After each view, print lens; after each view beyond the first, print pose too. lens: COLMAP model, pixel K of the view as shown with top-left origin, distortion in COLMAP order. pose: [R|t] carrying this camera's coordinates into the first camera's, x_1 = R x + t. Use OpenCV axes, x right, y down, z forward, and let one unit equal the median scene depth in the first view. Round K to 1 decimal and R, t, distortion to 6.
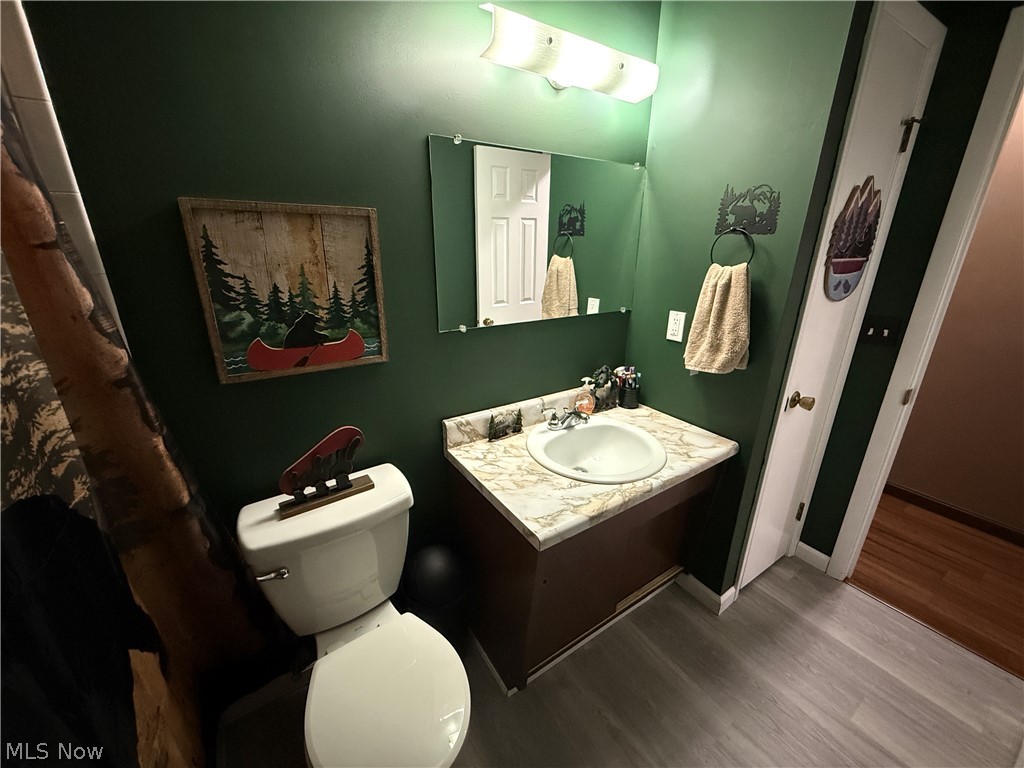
lens RADIAL K [[409.0, 0, 509.1], [0, 409.0, 382.2], [0, 0, 1]] dist [-0.000512, 0.000355]
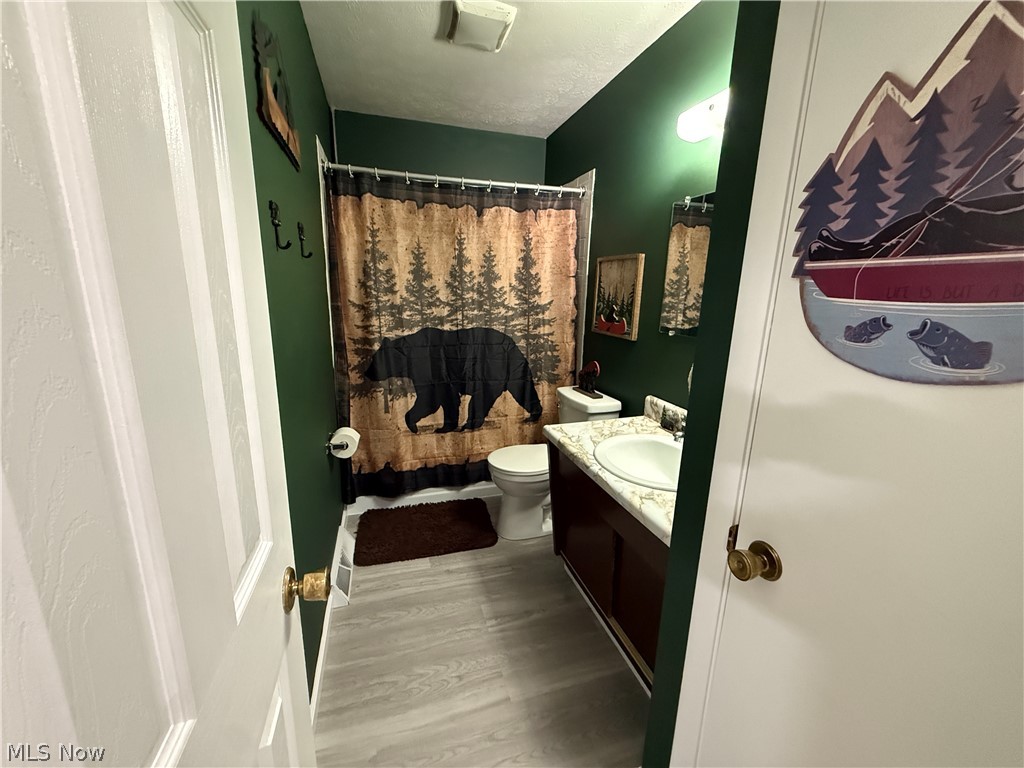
lens RADIAL K [[409.0, 0, 509.1], [0, 409.0, 383.0], [0, 0, 1]] dist [-0.000512, 0.000355]
pose [[-0.277415, 0.205375, -0.938542, 1.512538], [-0.338427, 0.893382, 0.295526, -0.229944], [0.899171, 0.399611, -0.178333, 0.943330]]
